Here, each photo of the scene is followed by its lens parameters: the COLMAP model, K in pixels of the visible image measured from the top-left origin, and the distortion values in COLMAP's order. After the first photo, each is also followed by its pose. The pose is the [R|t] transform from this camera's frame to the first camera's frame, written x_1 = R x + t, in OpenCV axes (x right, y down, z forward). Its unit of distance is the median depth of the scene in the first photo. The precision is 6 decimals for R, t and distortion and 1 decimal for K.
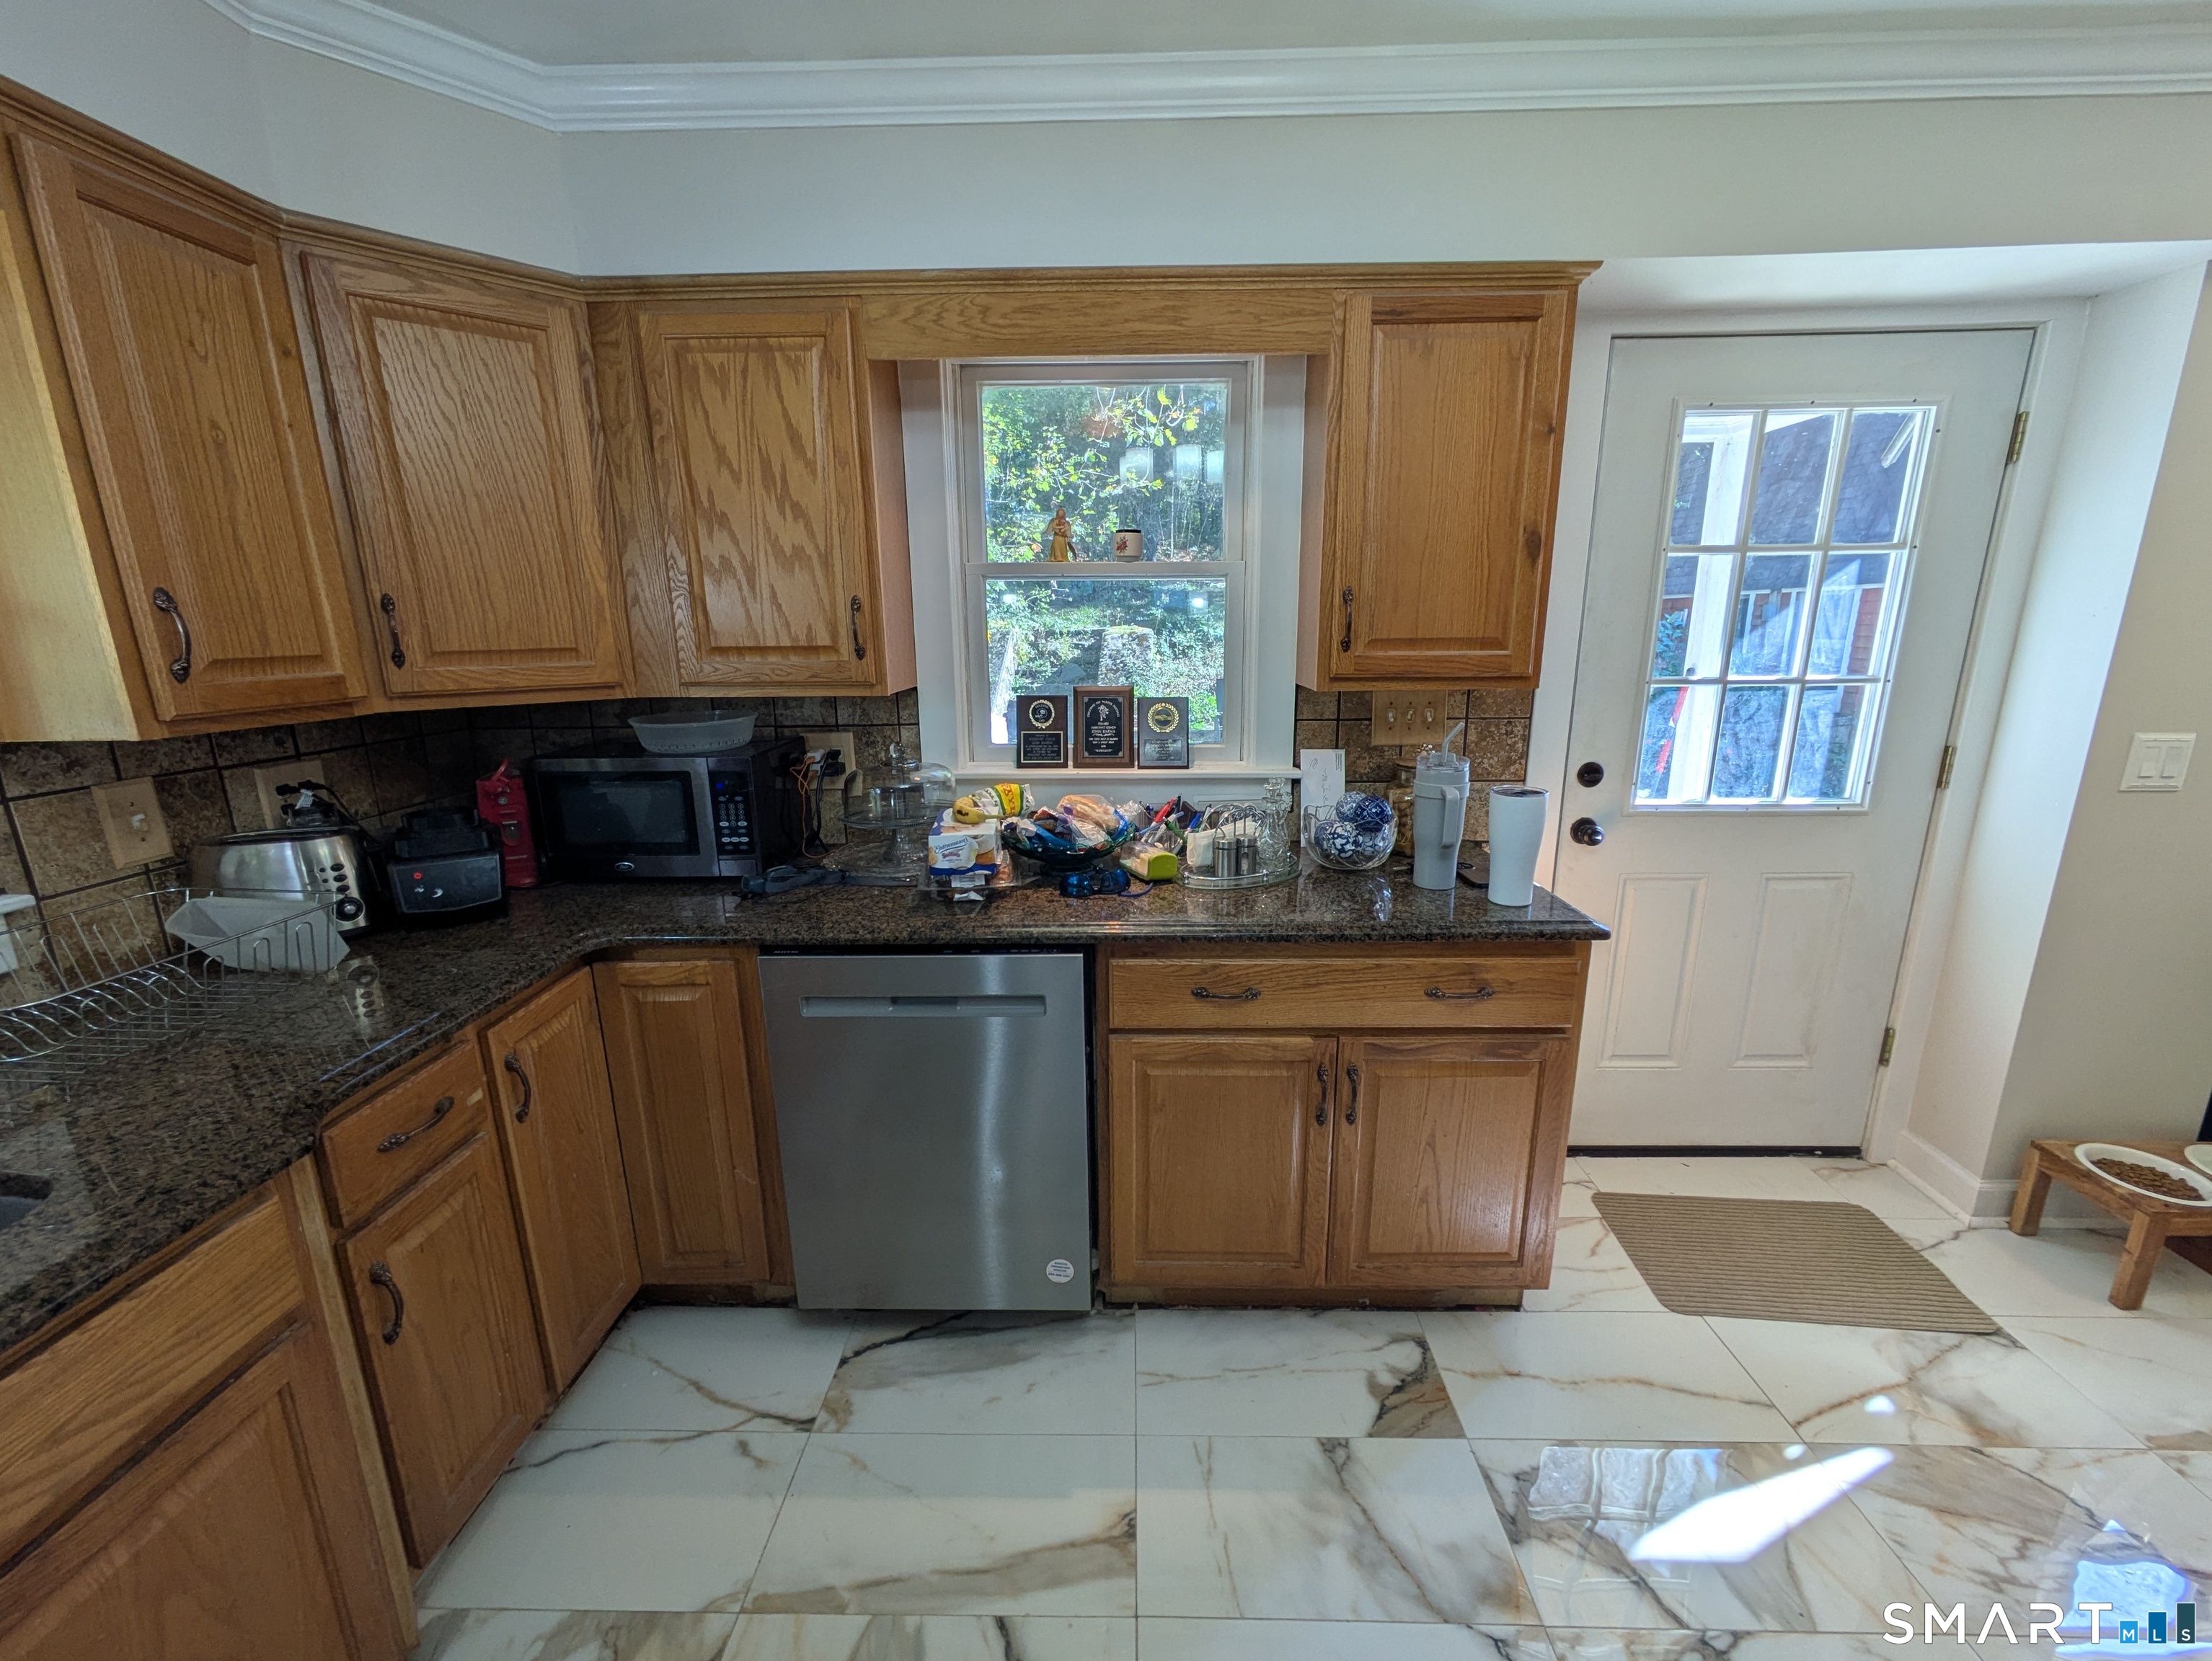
lens RADIAL K [[887.5, 0, 1106.0], [0, 887.5, 830.5], [0, 0, 1]] dist [0.000837, 0.000392]
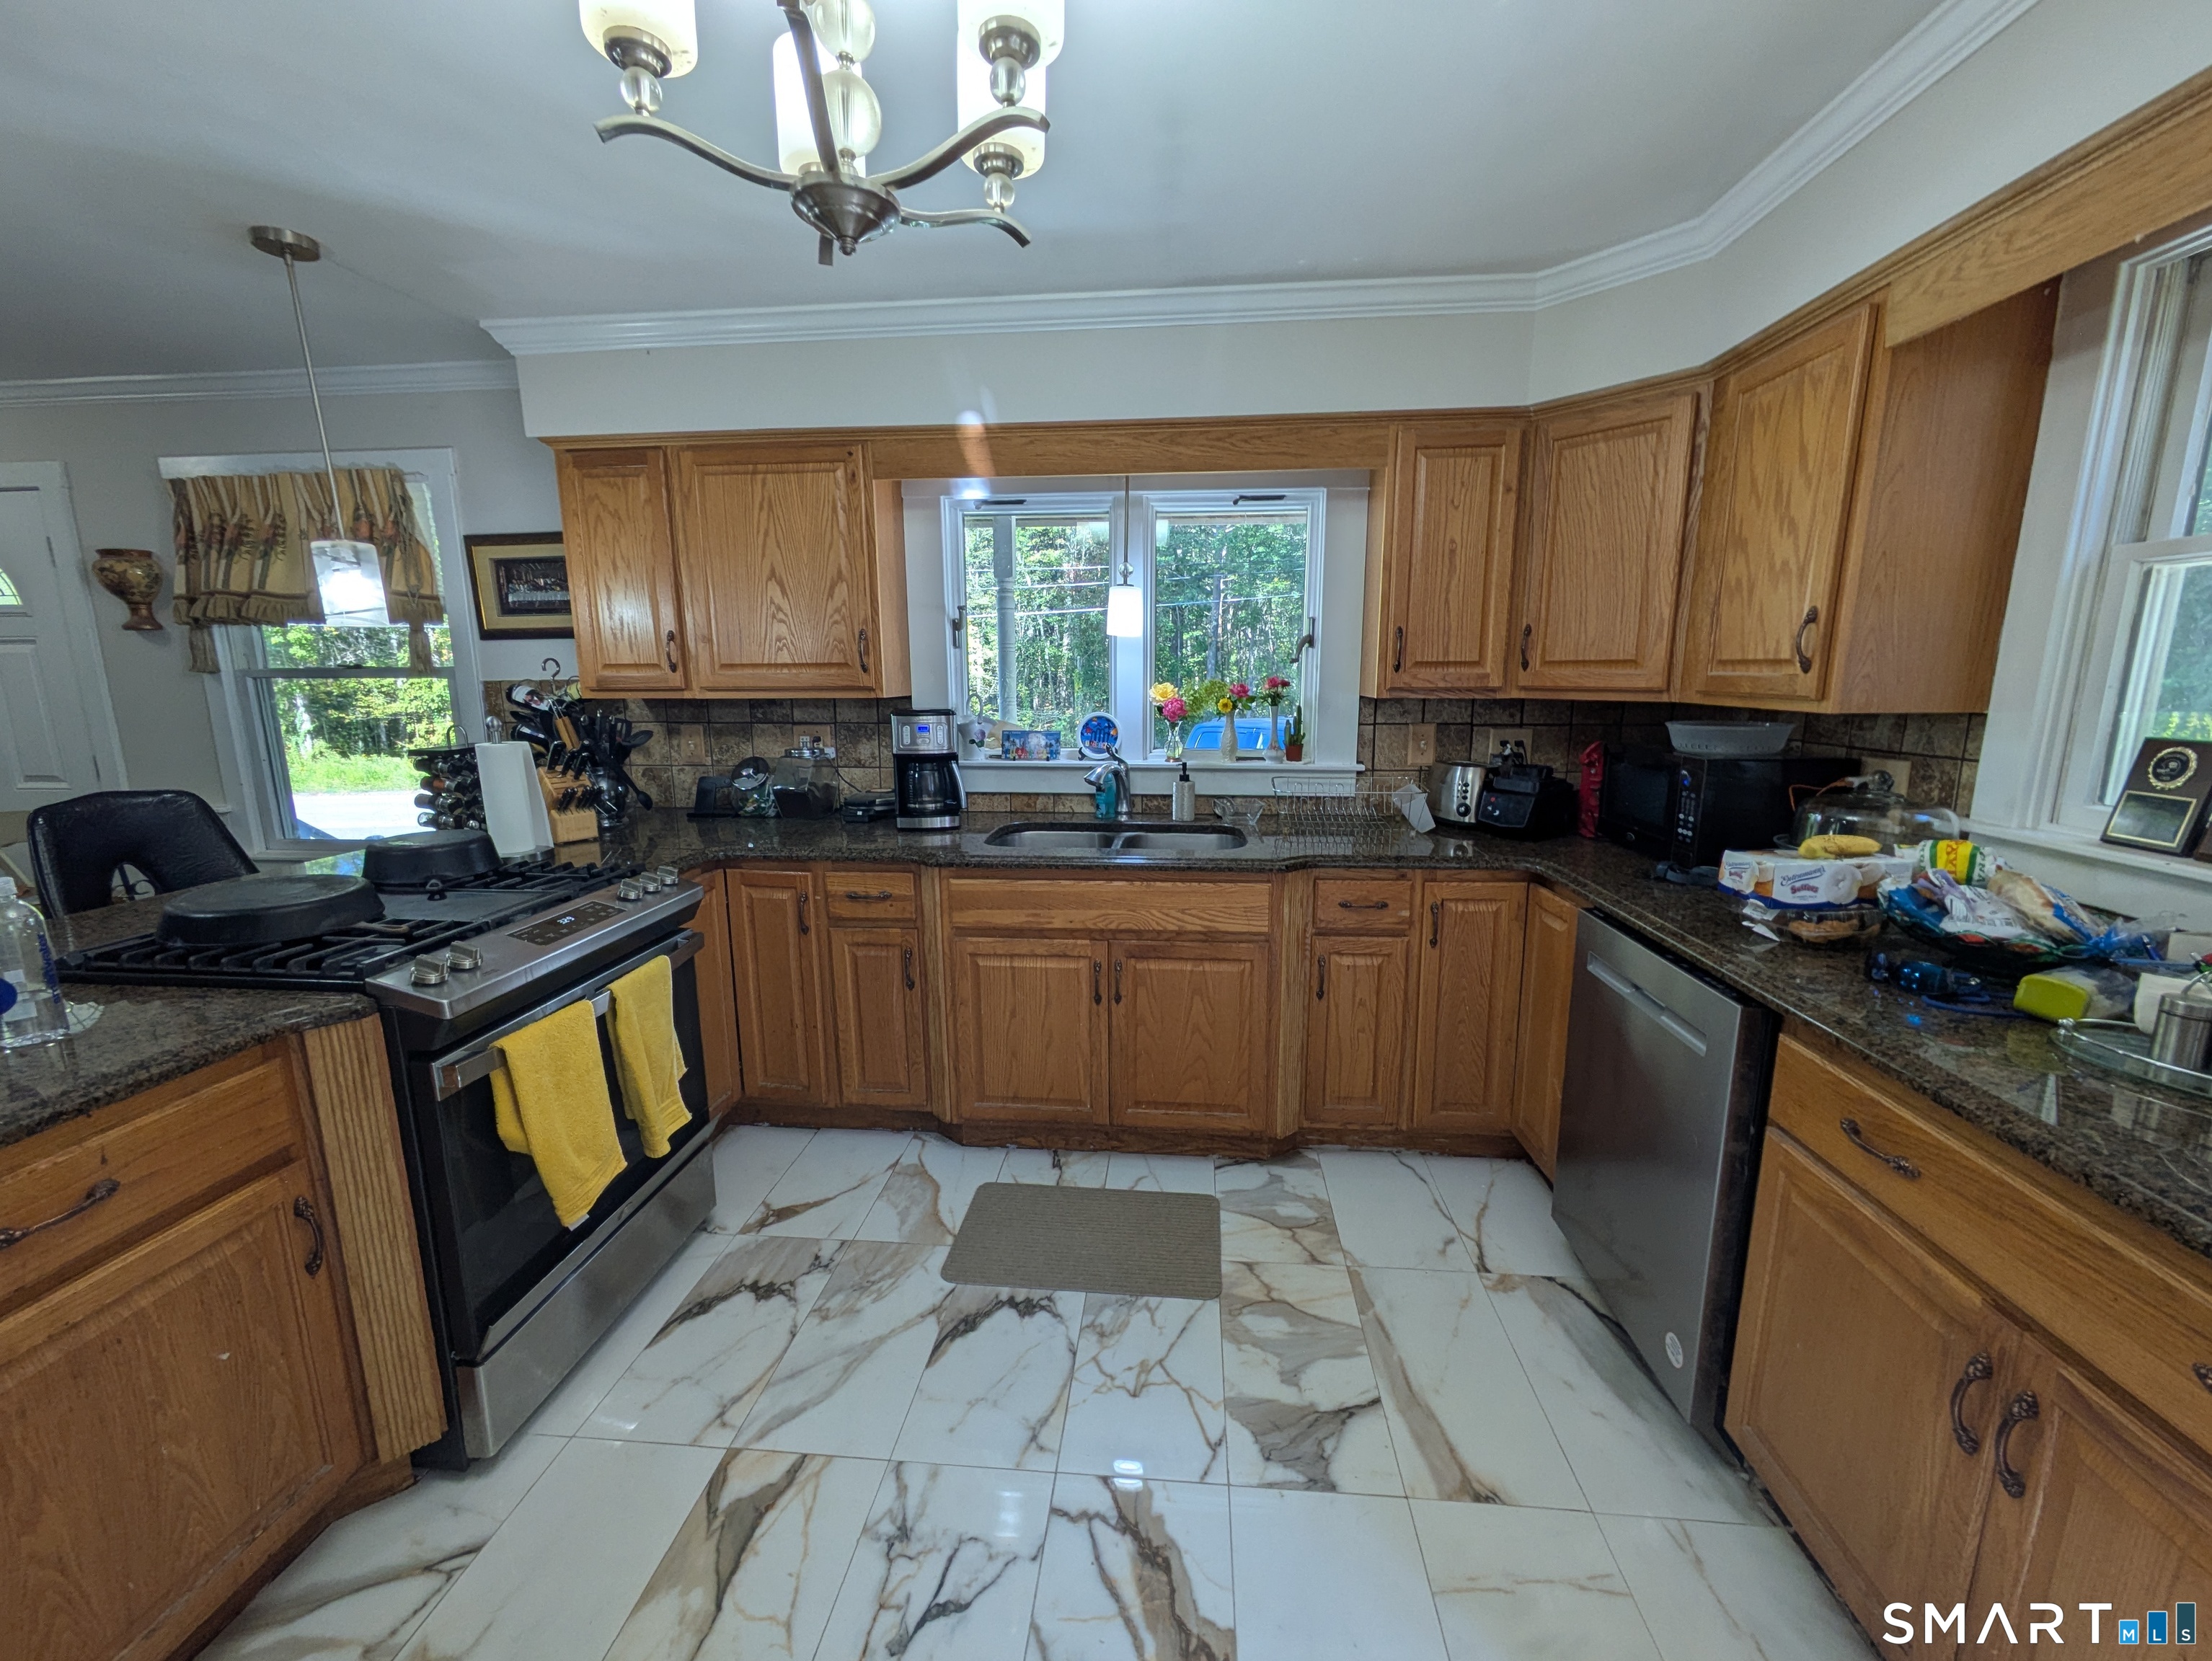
lens RADIAL K [[897.8, 0, 1106.0], [0, 897.8, 830.5], [0, 0, 1]] dist [0.014180, 0.000279]
pose [[-0.078752, 0.188008, -0.979005, 0.834009], [-0.227325, 0.952795, 0.201260, -0.060469], [0.970629, 0.238402, -0.032296, 0.367803]]
